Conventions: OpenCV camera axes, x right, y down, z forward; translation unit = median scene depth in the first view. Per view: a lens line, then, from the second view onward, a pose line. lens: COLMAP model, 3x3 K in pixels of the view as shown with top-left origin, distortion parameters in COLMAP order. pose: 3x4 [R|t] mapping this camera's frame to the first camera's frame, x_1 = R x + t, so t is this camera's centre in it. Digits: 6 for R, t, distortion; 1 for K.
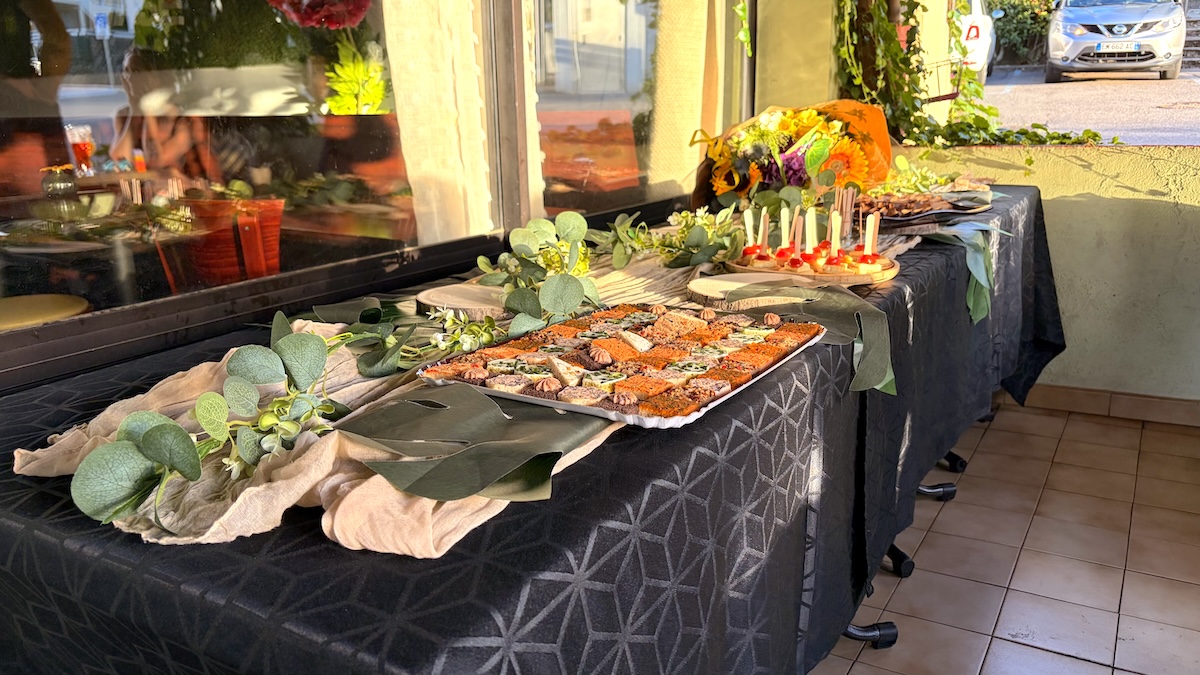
lens RADIAL K [[934.4, 0, 600.0], [0, 934.4, 337.5], [0, 0, 1]] dist [-0.074496, -0.003221]
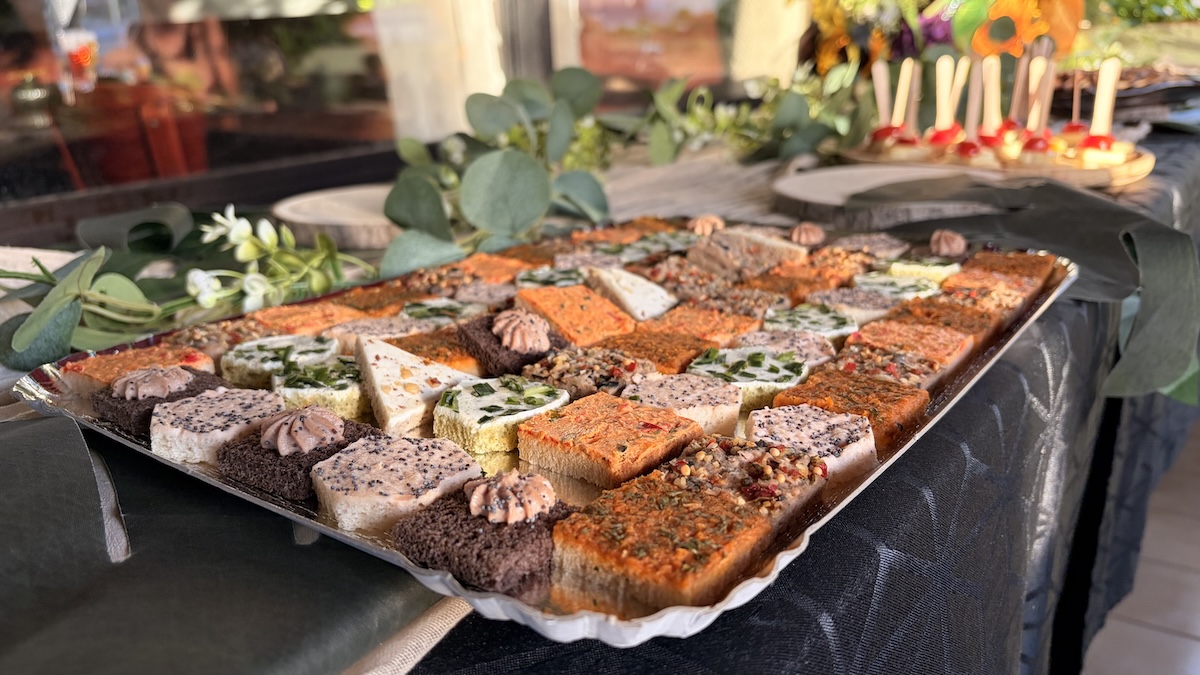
lens RADIAL K [[934.4, 0, 600.0], [0, 934.4, 337.5], [0, 0, 1]] dist [-0.074496, -0.003221]
pose [[0.994322, 0.008826, -0.106047, 0.066688], [-0.001944, 0.997895, 0.064822, -0.002920], [0.106396, -0.064248, 0.992246, 0.566296]]
